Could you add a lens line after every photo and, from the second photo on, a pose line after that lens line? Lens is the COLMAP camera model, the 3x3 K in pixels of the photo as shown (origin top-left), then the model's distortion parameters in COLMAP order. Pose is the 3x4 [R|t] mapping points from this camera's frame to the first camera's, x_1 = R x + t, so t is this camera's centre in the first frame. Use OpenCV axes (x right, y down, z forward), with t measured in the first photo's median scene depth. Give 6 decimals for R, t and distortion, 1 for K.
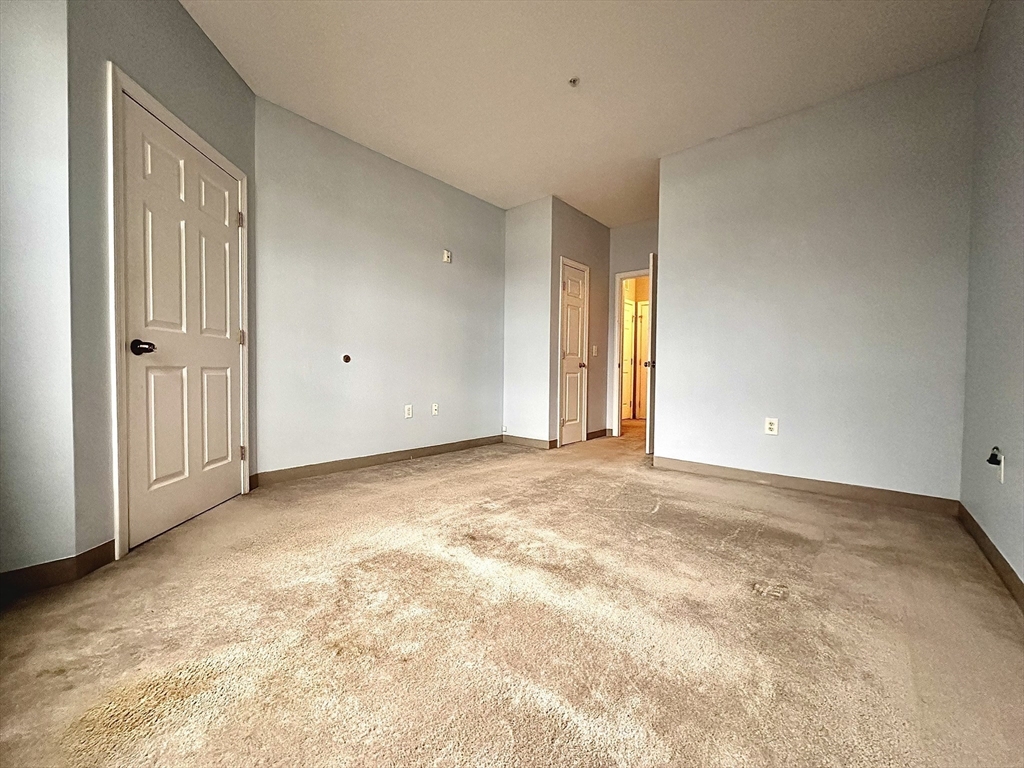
lens RADIAL K [[410.5, 0, 512.0], [0, 410.5, 384.0], [0, 0, 1]] dist [-0.000861, 0.000507]
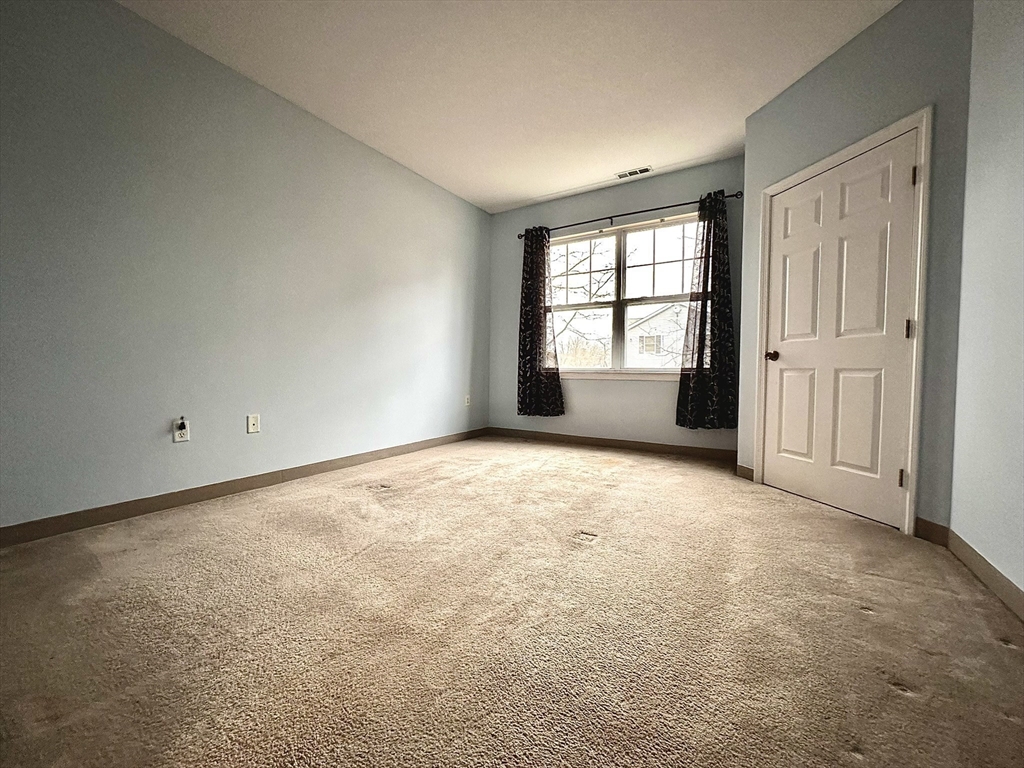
lens RADIAL K [[410.5, 0, 512.0], [0, 410.5, 384.0], [0, 0, 1]] dist [-0.000861, 0.000507]
pose [[-0.989485, -0.010422, -0.144261, 0.242134], [-0.019376, 0.997962, 0.060803, -0.055396], [0.143334, 0.062959, -0.987670, 2.211163]]
